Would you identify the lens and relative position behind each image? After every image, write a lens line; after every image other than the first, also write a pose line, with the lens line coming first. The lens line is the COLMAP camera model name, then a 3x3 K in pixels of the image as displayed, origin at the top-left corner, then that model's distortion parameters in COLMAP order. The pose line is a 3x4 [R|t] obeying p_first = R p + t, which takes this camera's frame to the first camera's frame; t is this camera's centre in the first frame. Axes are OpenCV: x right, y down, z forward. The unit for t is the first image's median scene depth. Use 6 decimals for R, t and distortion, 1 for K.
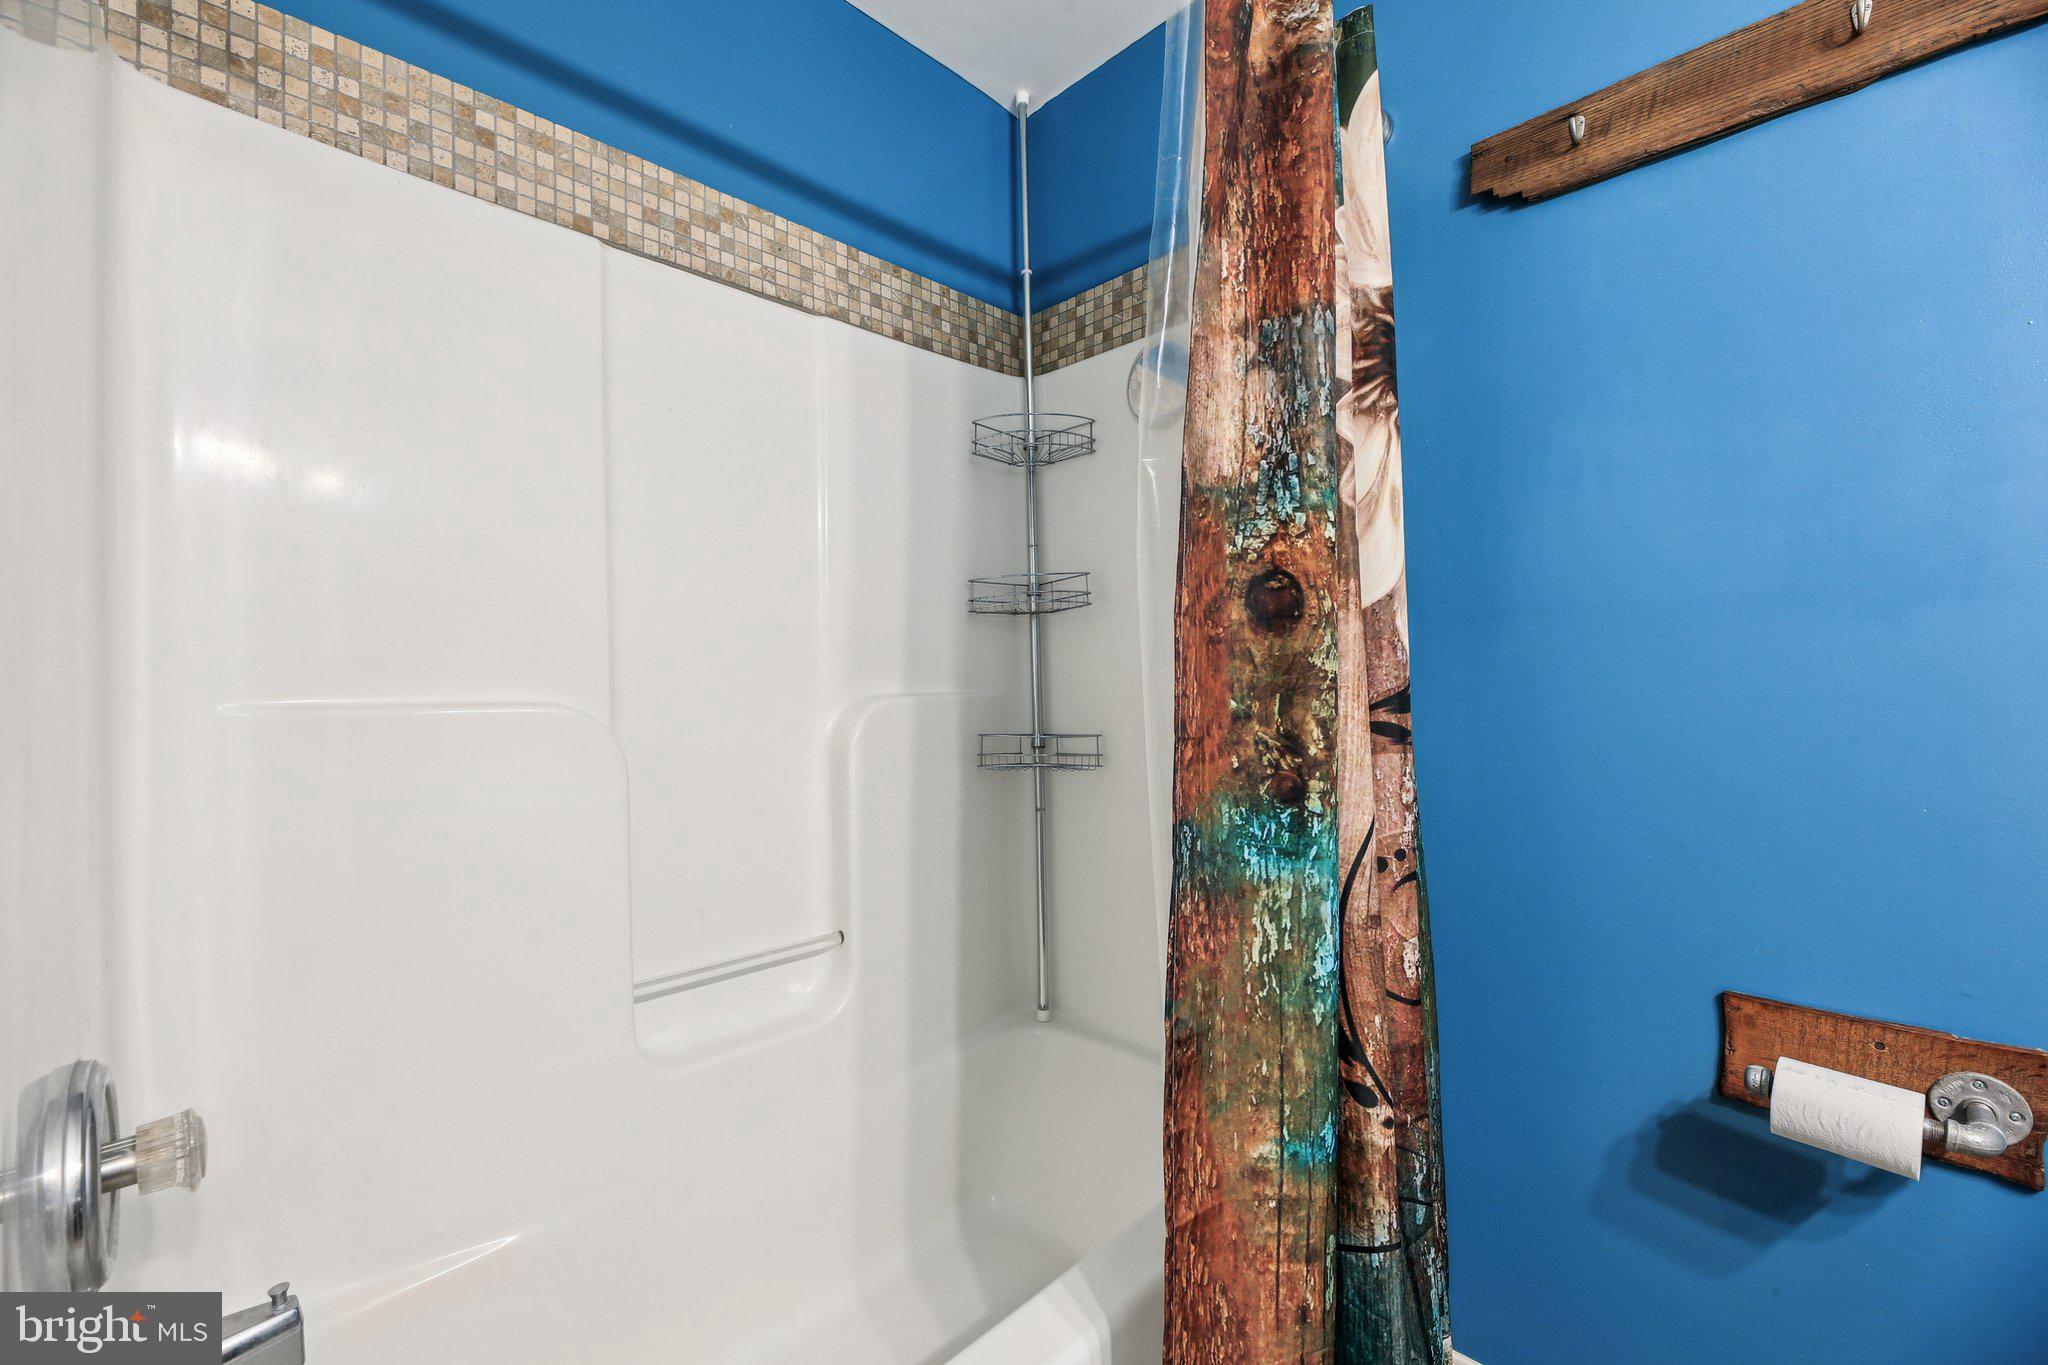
lens RADIAL K [[828.6, 0, 1037.3], [0, 828.6, 683.0], [0, 0, 1]] dist [-0.001189, -0.001289]
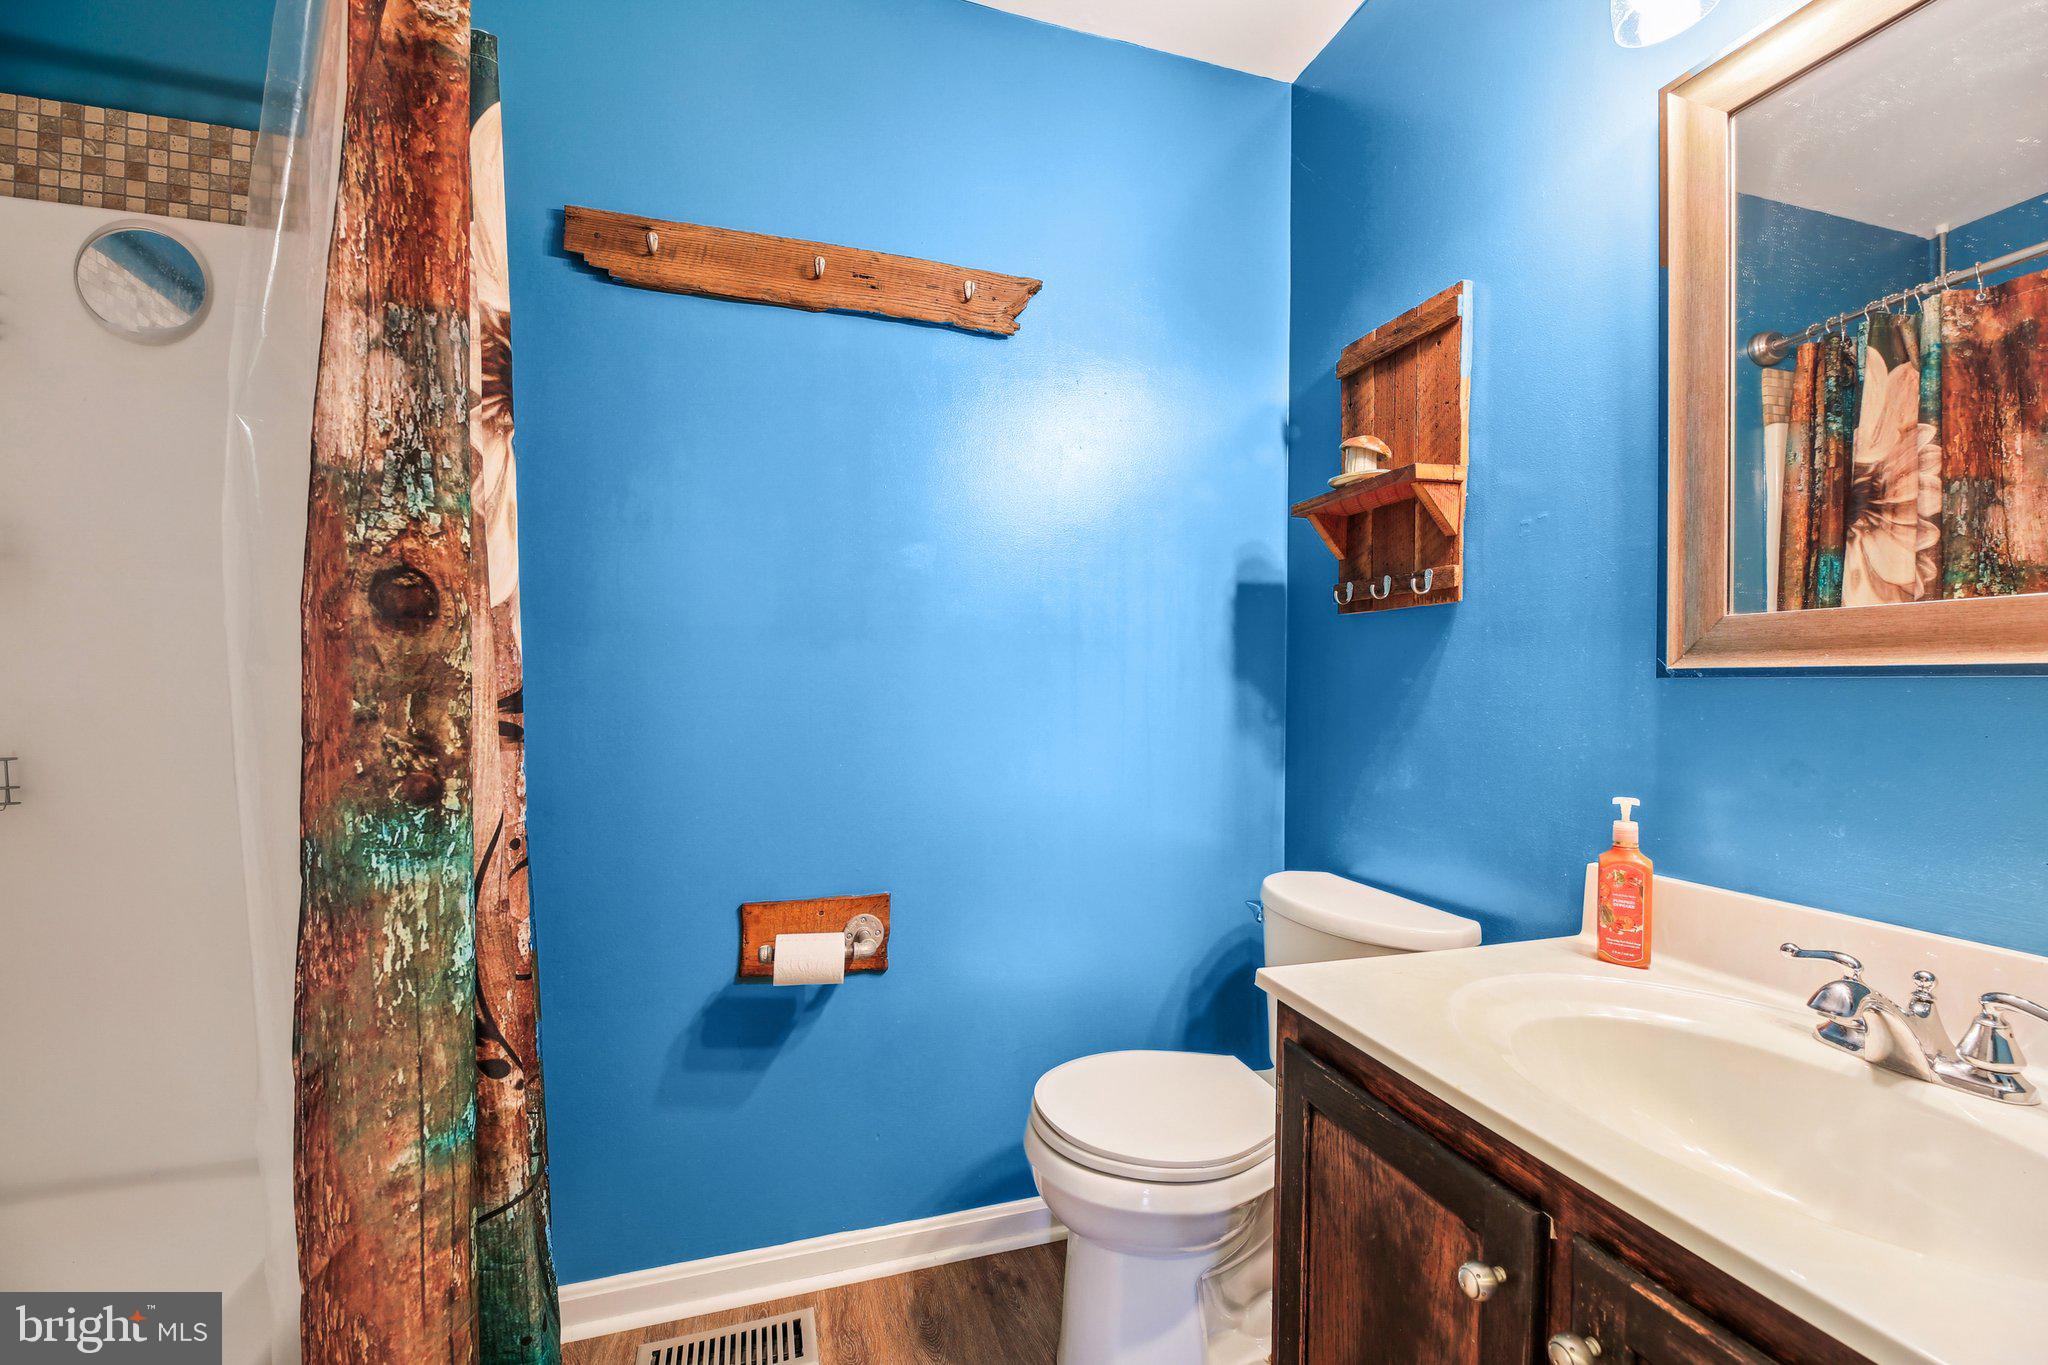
lens RADIAL K [[828.6, 0, 1019.6], [0, 828.6, 688.1], [0, 0, 1]] dist [-0.001189, -0.001289]
pose [[0.461534, 0.009058, 0.887076, -0.238931], [-0.009467, 0.999941, -0.005285, 0.004248], [-0.887072, -0.005958, 0.461592, -0.088149]]
